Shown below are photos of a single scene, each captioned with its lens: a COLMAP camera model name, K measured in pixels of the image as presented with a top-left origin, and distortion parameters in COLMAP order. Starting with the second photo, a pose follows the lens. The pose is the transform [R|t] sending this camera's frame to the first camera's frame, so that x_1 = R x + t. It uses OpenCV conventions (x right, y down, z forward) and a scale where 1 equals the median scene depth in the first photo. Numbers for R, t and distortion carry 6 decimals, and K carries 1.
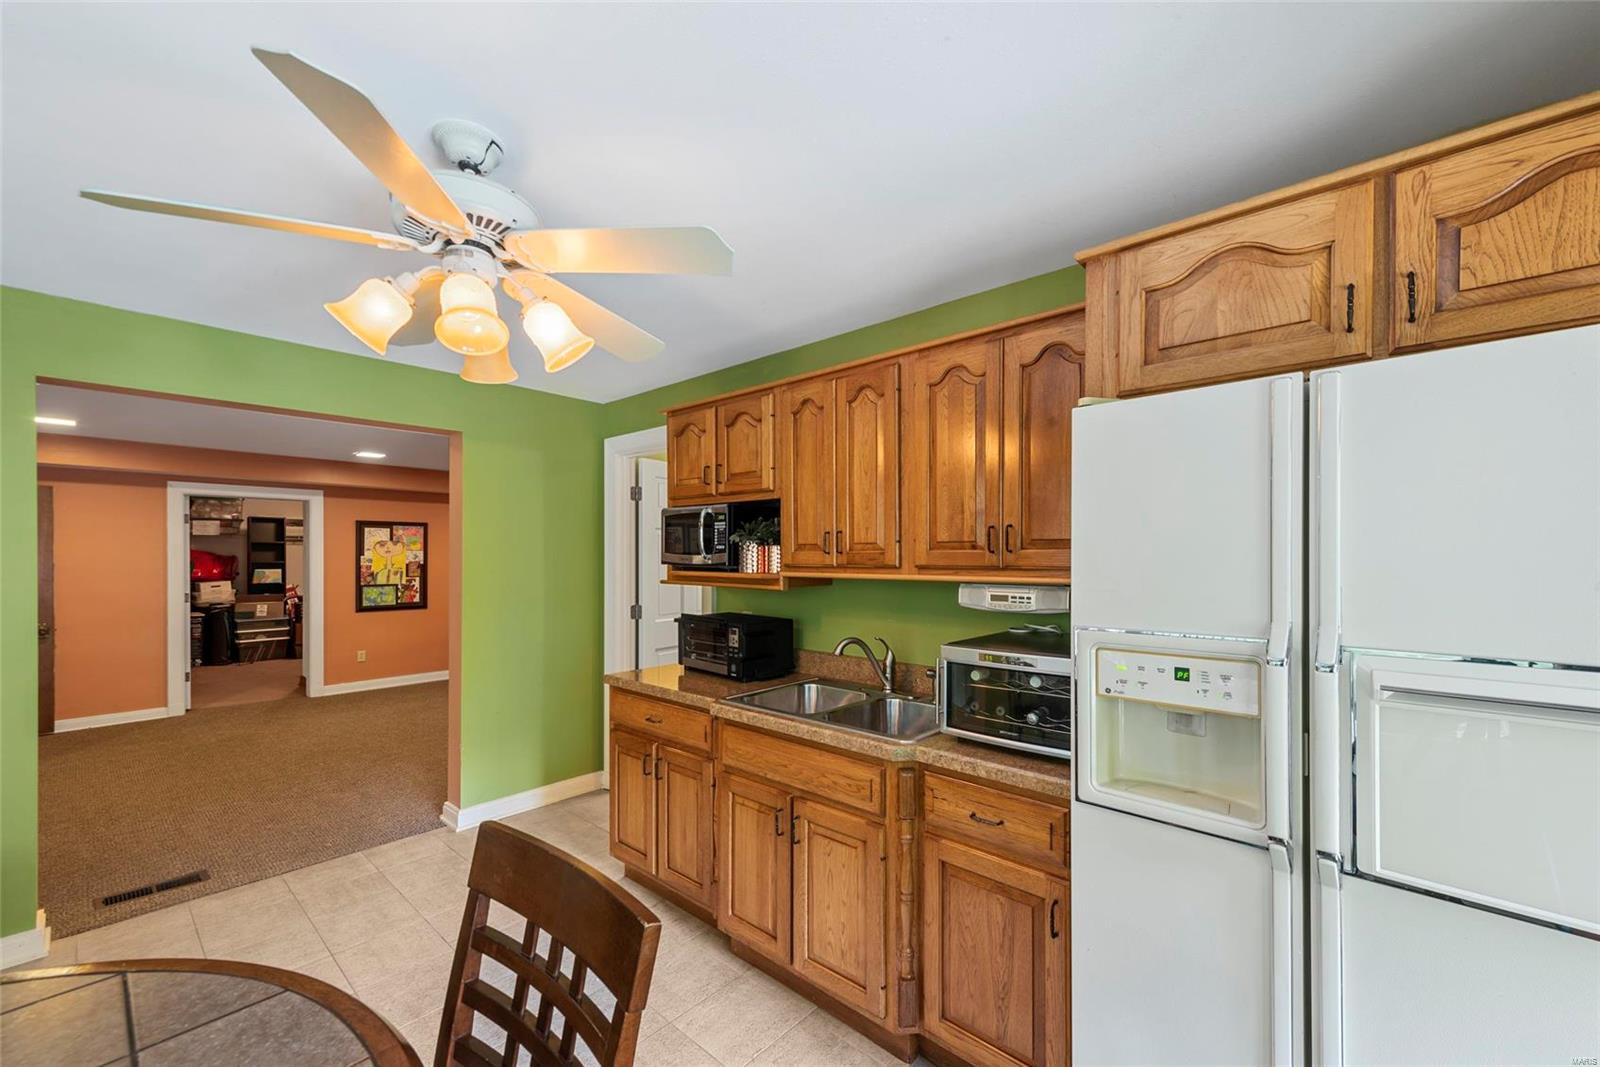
lens RADIAL K [[642.5, 0, 796.5], [0, 642.5, 555.1], [0, 0, 1]] dist [0.014267, -0.001960]
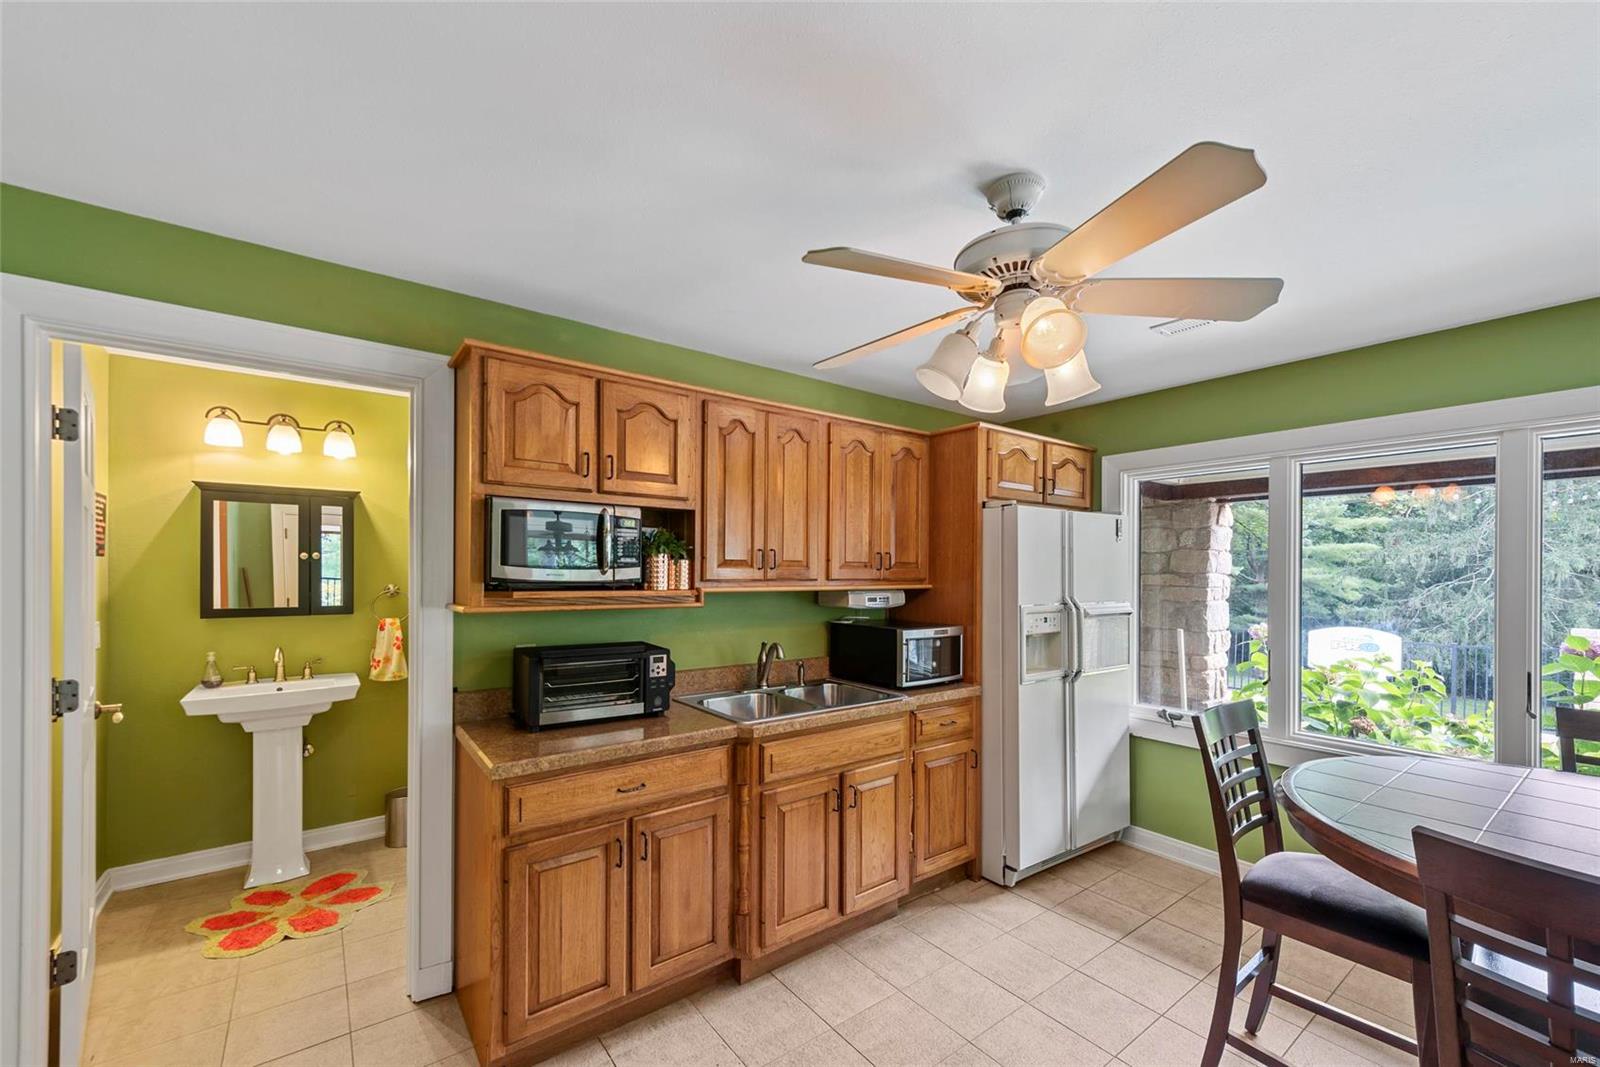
lens RADIAL K [[642.5, 0, 802.7], [0, 642.5, 574.2], [0, 0, 1]] dist [0.014267, -0.001960]
pose [[0.190777, 0.001318, 0.981633, -1.016486], [-0.004253, 0.999991, -0.000516, 0.006256], [-0.981624, -0.004076, 0.190781, 0.724889]]
